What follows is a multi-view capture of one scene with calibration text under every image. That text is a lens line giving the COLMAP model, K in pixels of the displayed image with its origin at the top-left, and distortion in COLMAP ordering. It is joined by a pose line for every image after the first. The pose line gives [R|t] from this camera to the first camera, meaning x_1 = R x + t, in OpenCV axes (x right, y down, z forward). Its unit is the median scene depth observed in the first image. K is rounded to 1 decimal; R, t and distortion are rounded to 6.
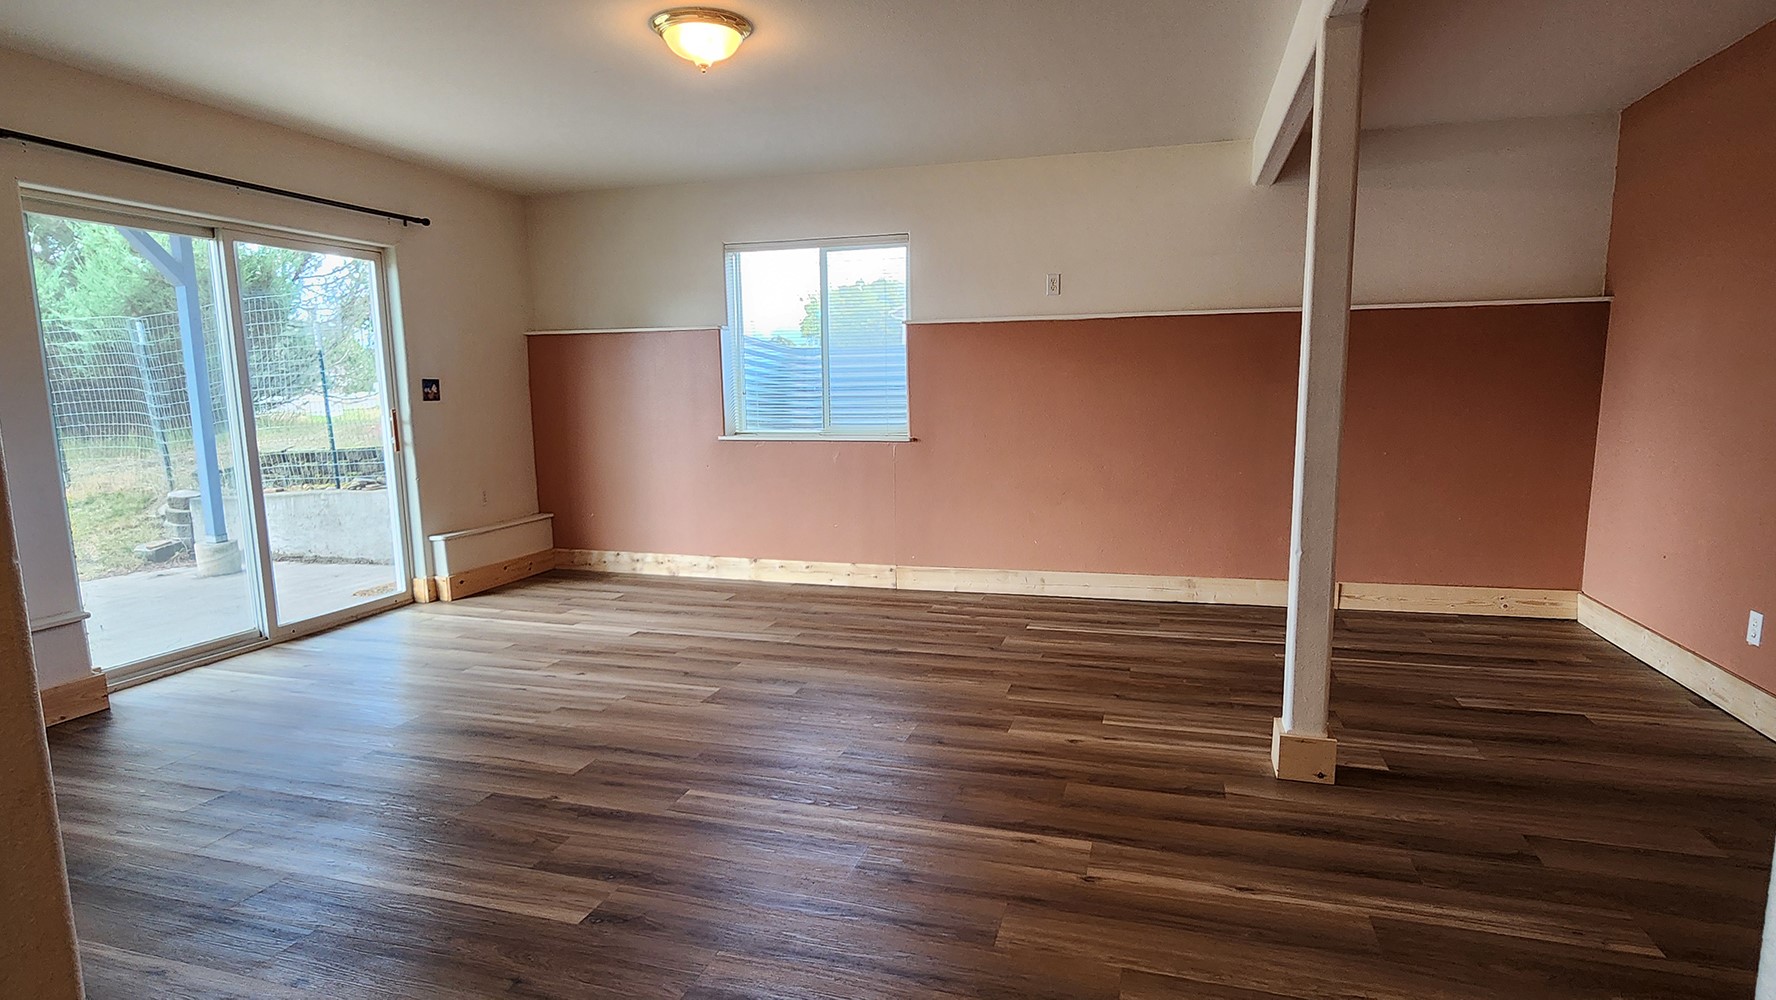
lens RADIAL K [[861.0, 0, 881.7], [0, 861.0, 495.8], [0, 0, 1]] dist [-0.001282, 0.002011]
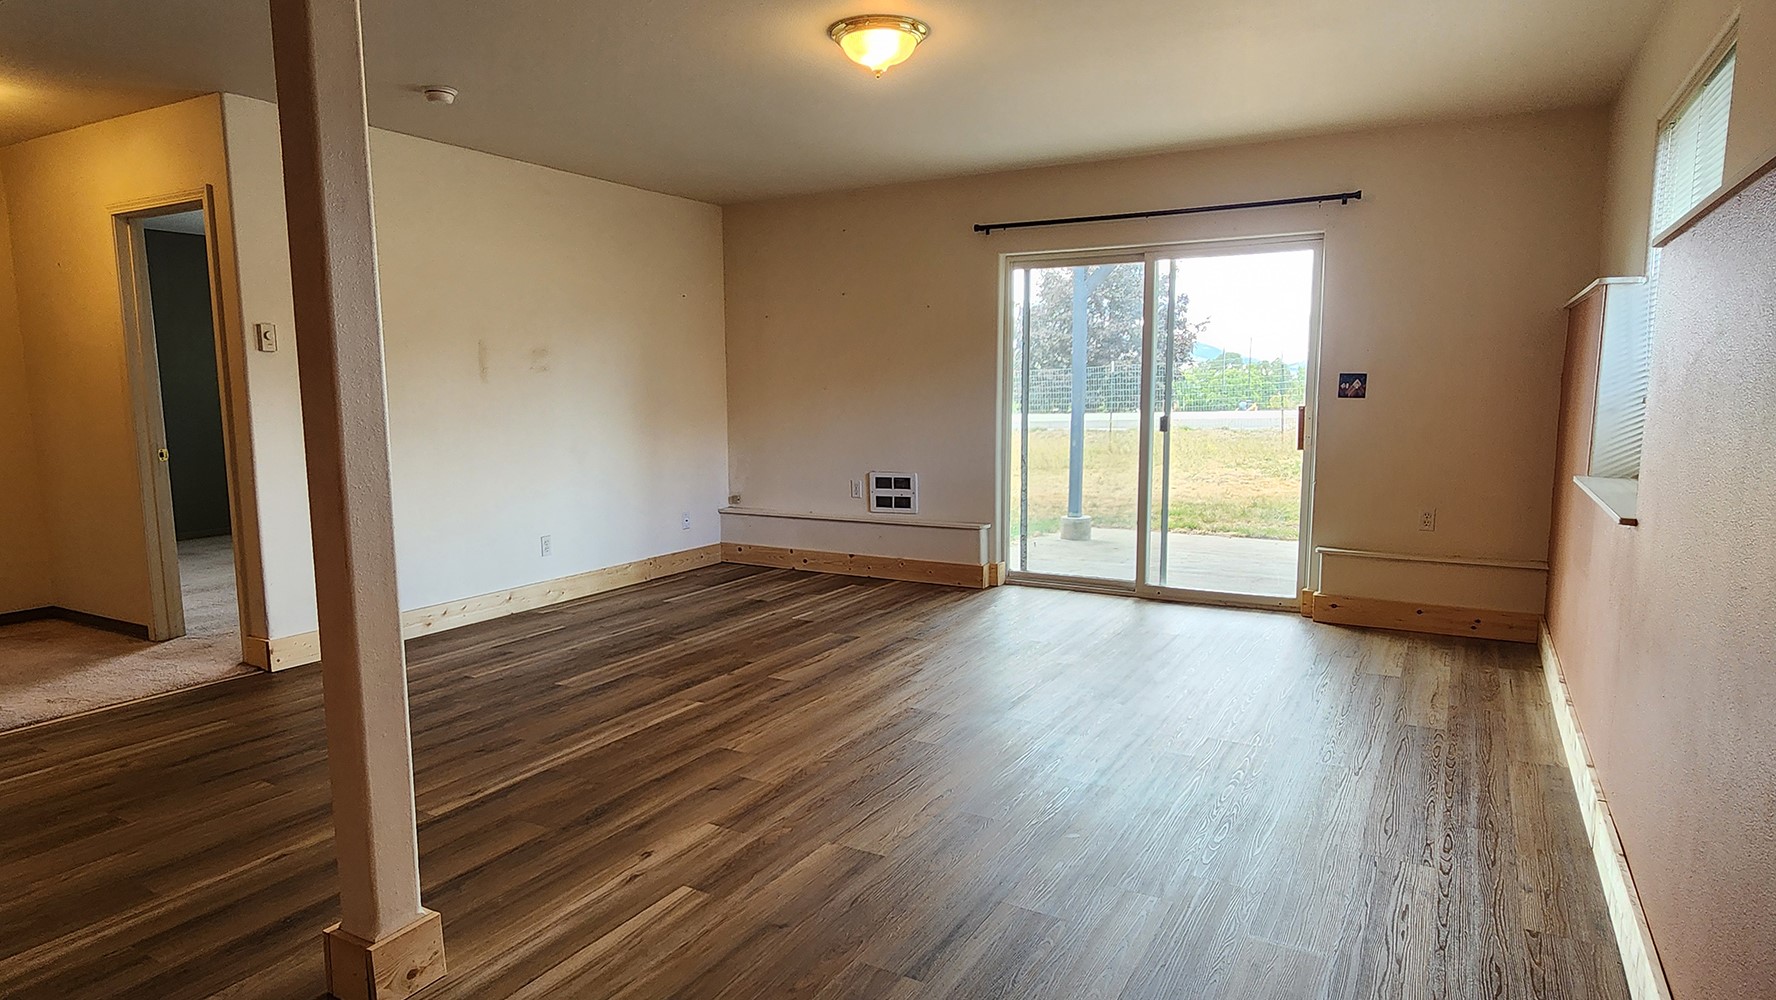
lens RADIAL K [[963.9, 0, 885.9], [0, 963.9, 502.3], [0, 0, 1]] dist [-0.004025, 0.001376]
pose [[-0.149266, 0.132877, -0.979828, 0.884569], [-0.122017, 0.980881, 0.151607, -0.162596], [0.981240, 0.142185, -0.130199, 1.133104]]
